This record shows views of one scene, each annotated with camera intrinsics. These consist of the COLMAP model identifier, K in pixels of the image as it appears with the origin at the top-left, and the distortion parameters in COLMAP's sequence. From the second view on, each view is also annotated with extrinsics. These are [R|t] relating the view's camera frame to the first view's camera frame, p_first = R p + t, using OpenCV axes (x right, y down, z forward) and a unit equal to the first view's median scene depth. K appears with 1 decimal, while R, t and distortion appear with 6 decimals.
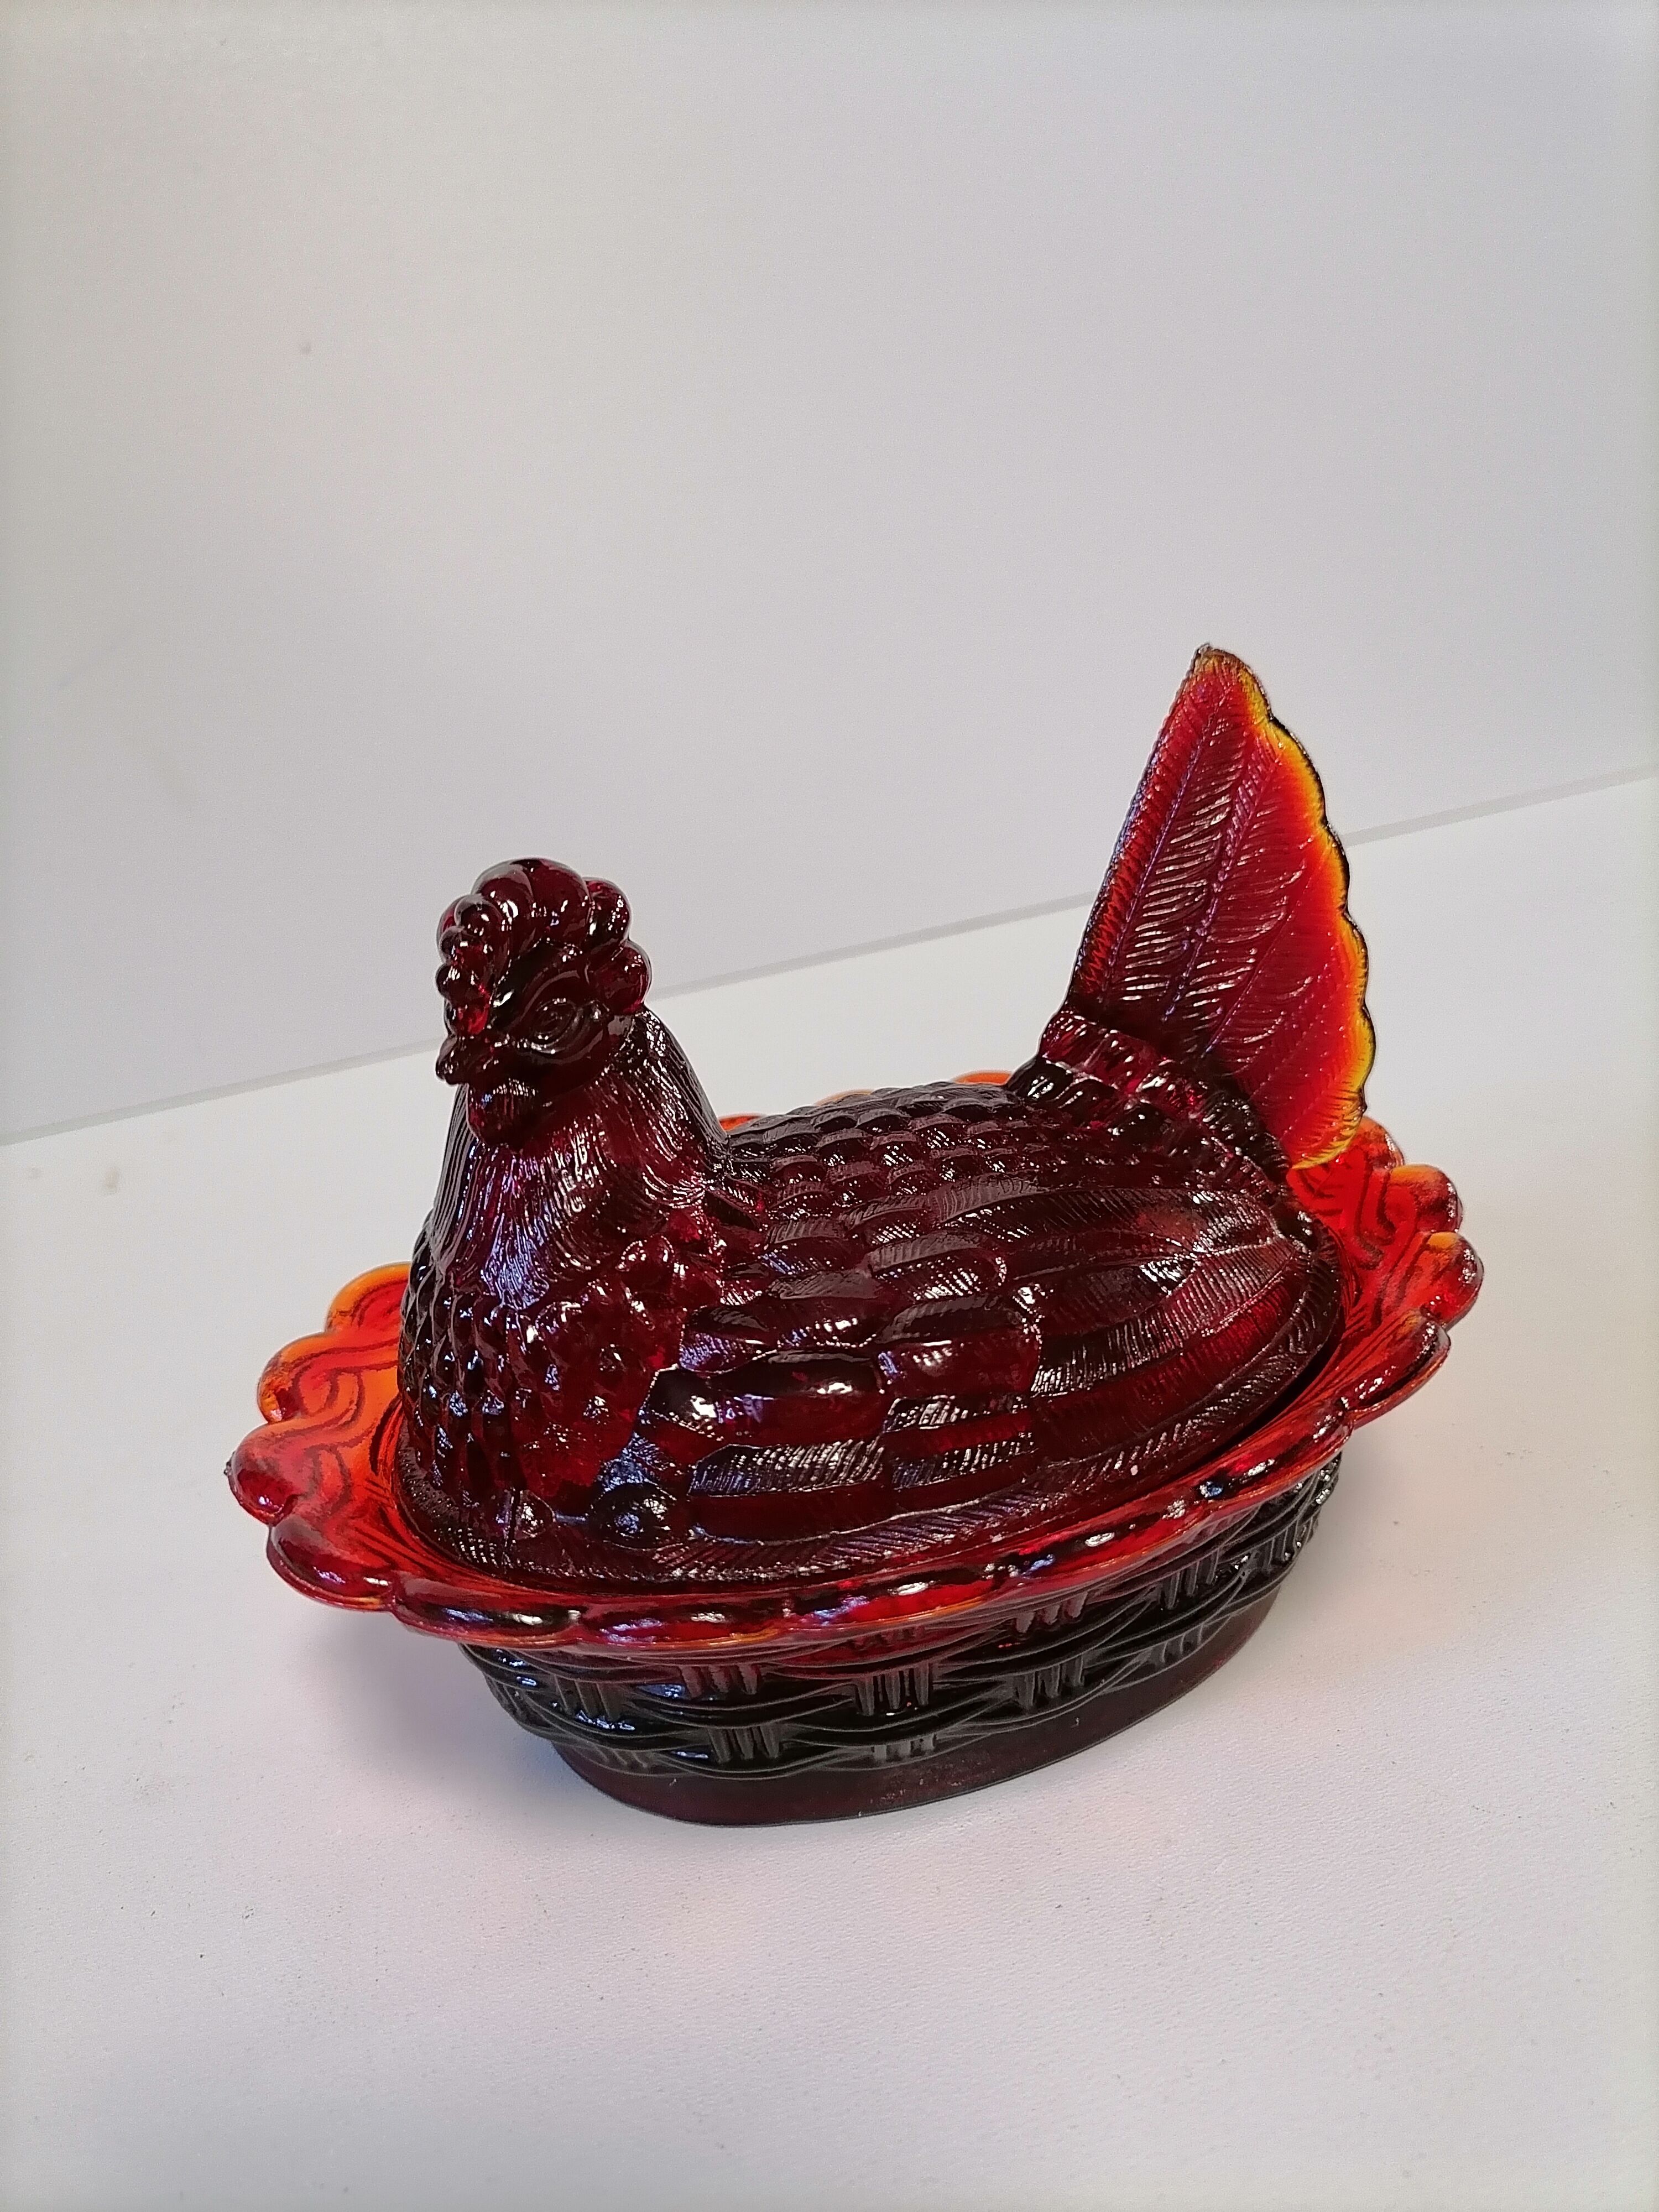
lens RADIAL K [[1775.3, 0, 827.0], [0, 1775.3, 1102.5], [0, 0, 1]] dist [0.025670, -0.041605]
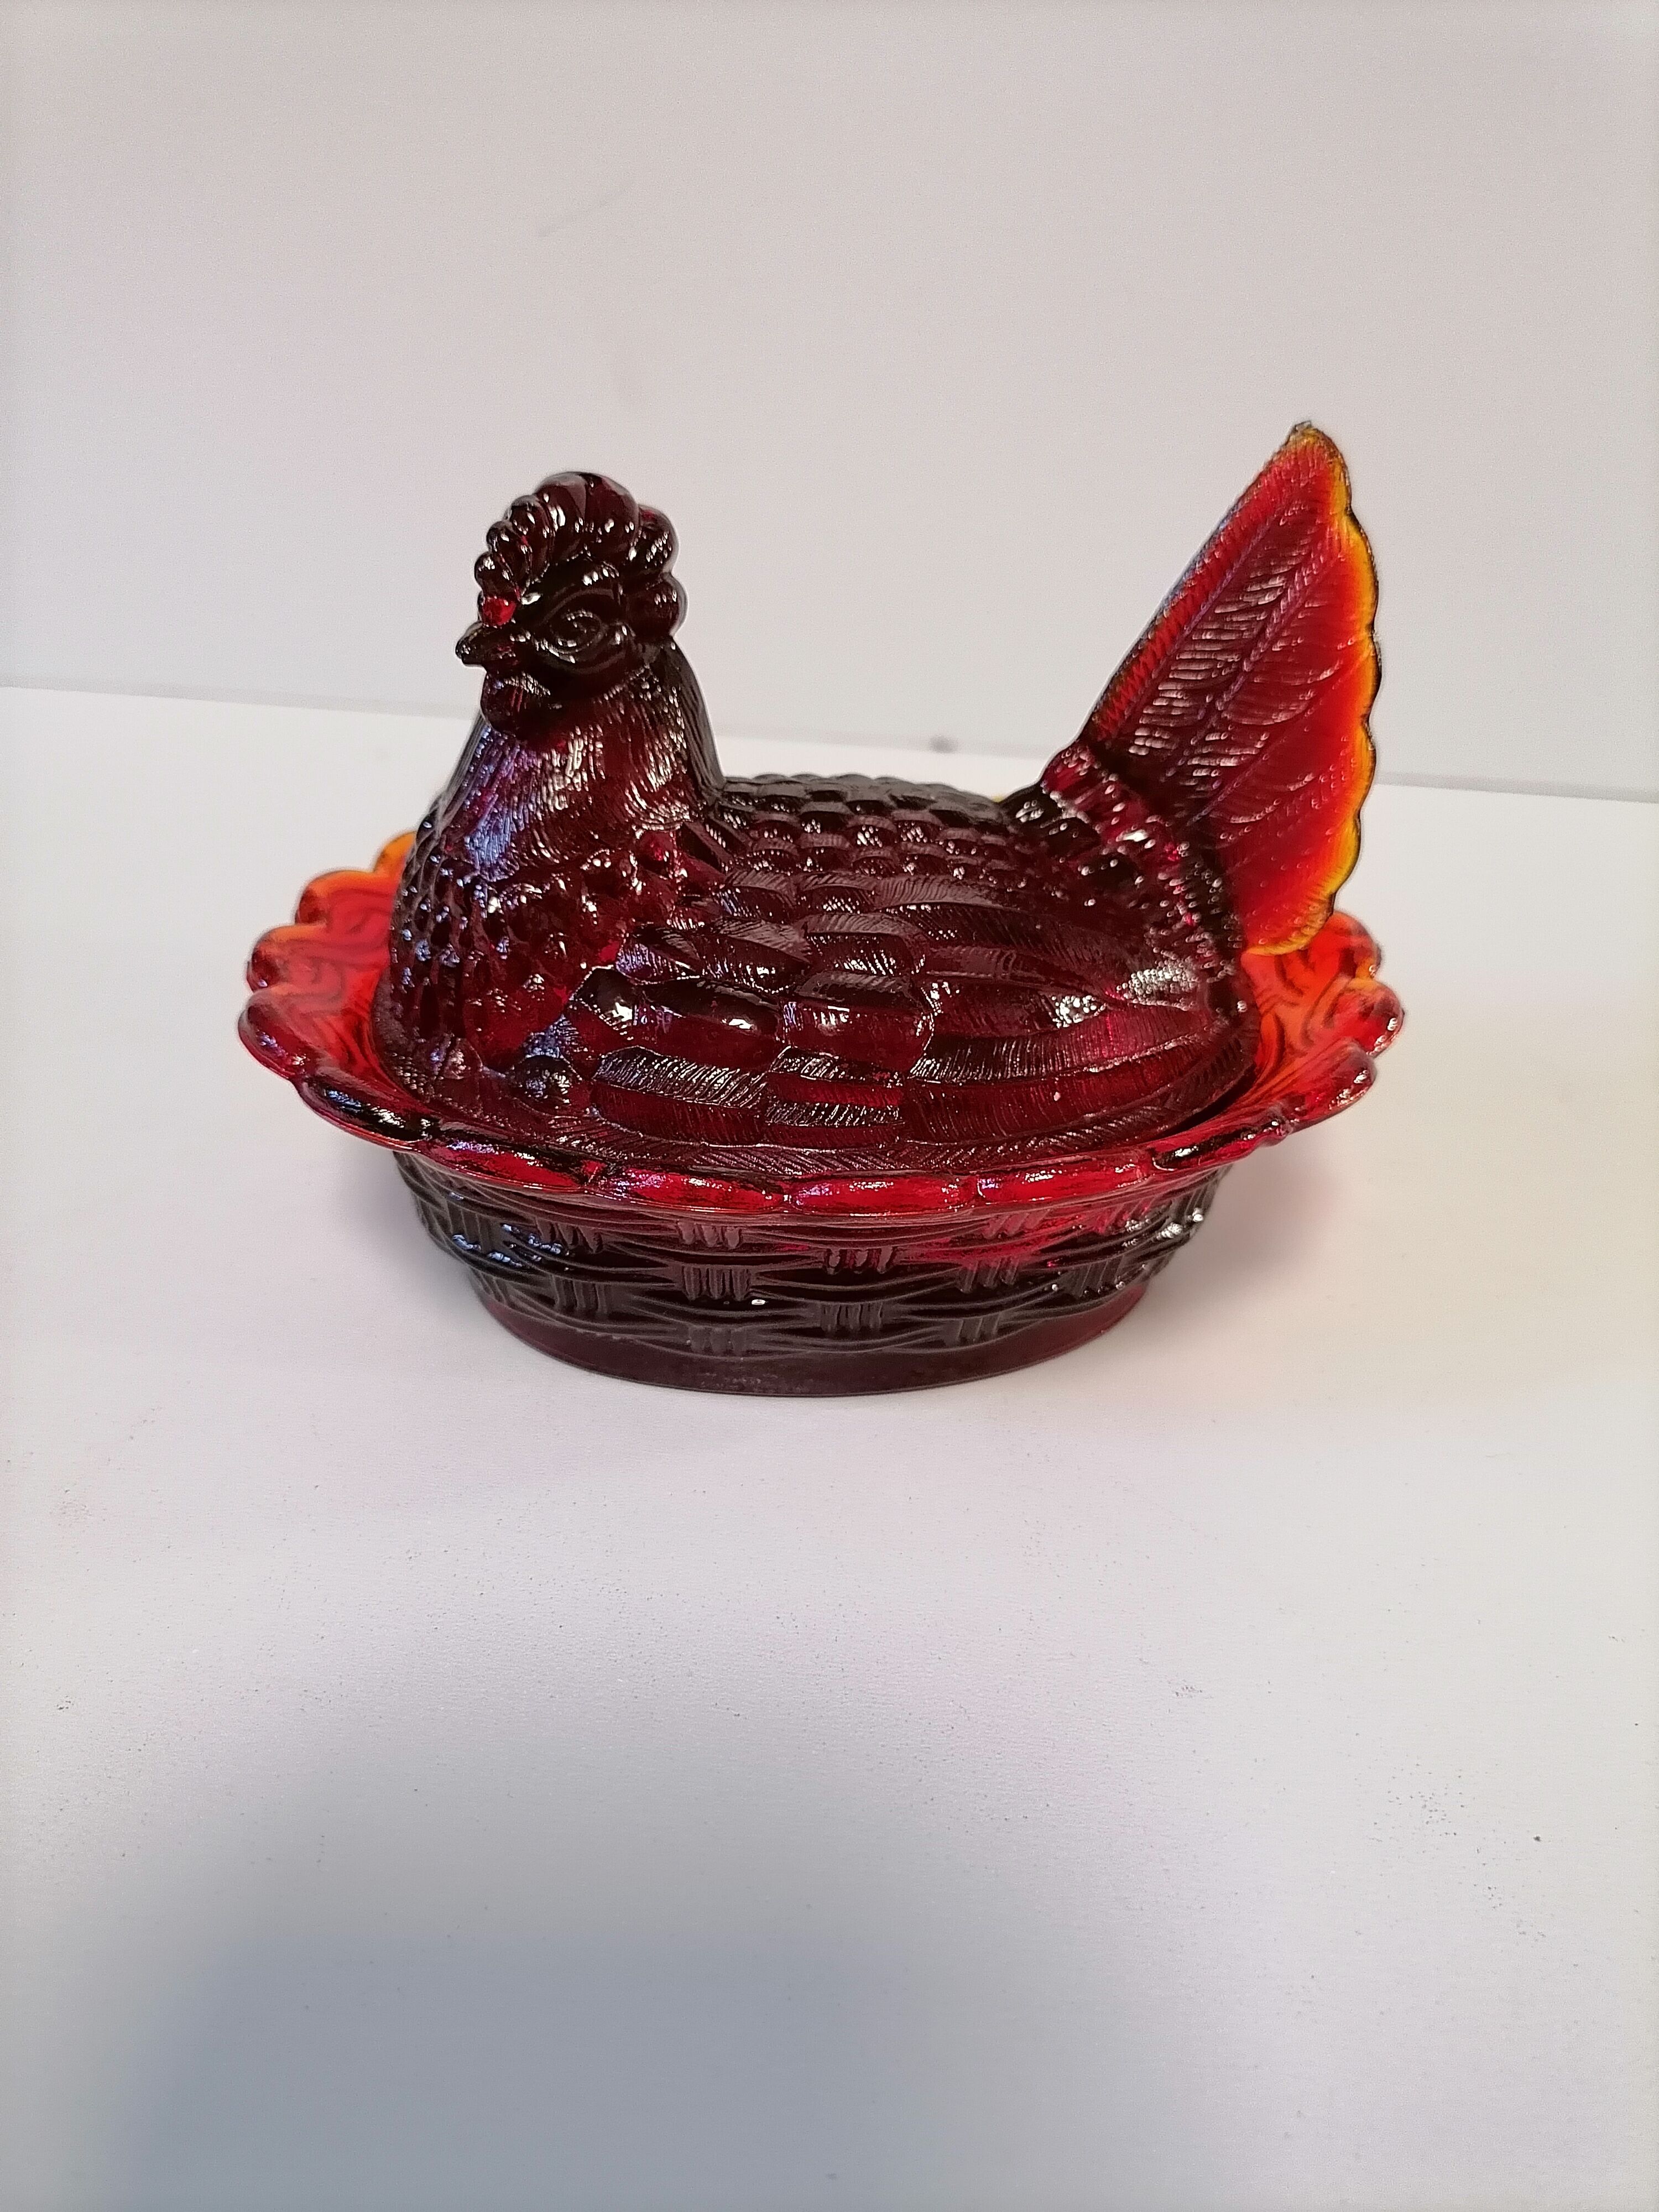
lens RADIAL K [[1775.3, 0, 822.5], [0, 1775.3, 1098.6], [0, 0, 1]] dist [0.025670, -0.041605]
pose [[0.960738, 0.268090, -0.071482, 0.139237], [-0.251552, 0.950336, 0.183255, -0.010827], [0.117061, -0.158078, 0.980463, -0.089634]]
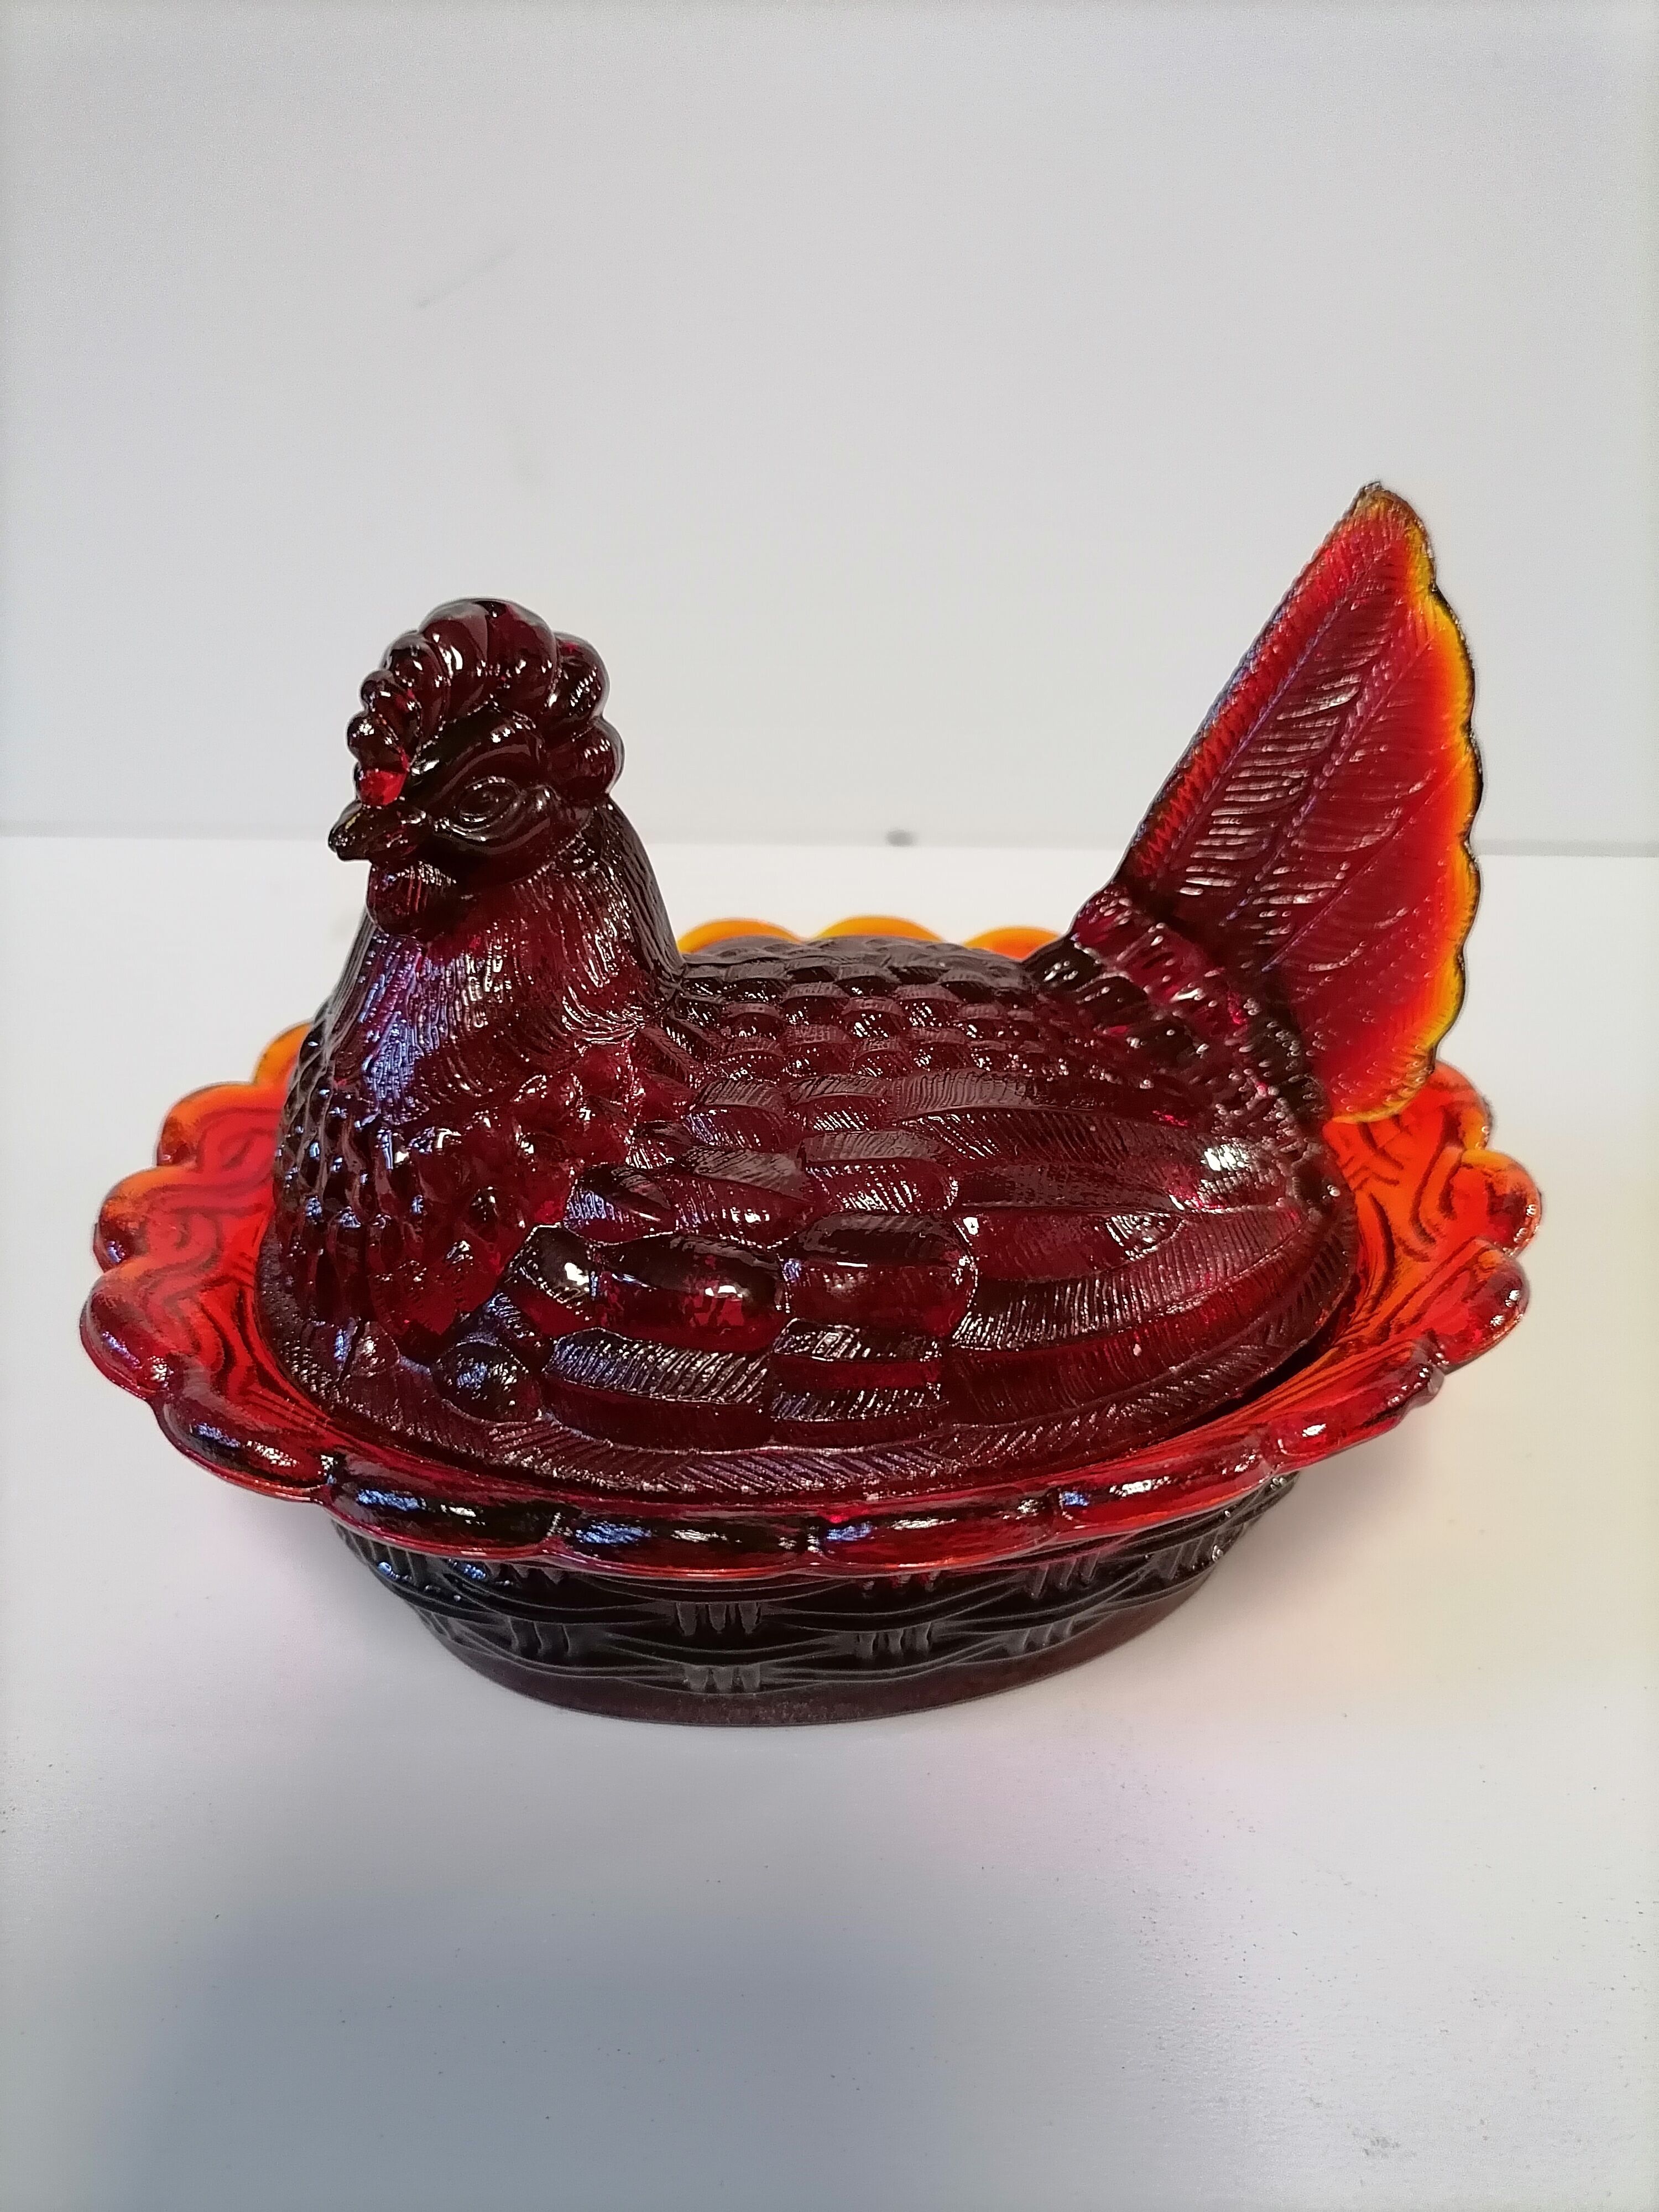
lens RADIAL K [[1775.3, 0, 826.0], [0, 1775.3, 1101.3], [0, 0, 1]] dist [0.025670, -0.041605]
pose [[0.978502, 0.201762, -0.042731, 0.065756], [-0.193288, 0.969424, 0.151185, -0.064421], [0.071928, -0.139675, 0.987581, 0.153177]]
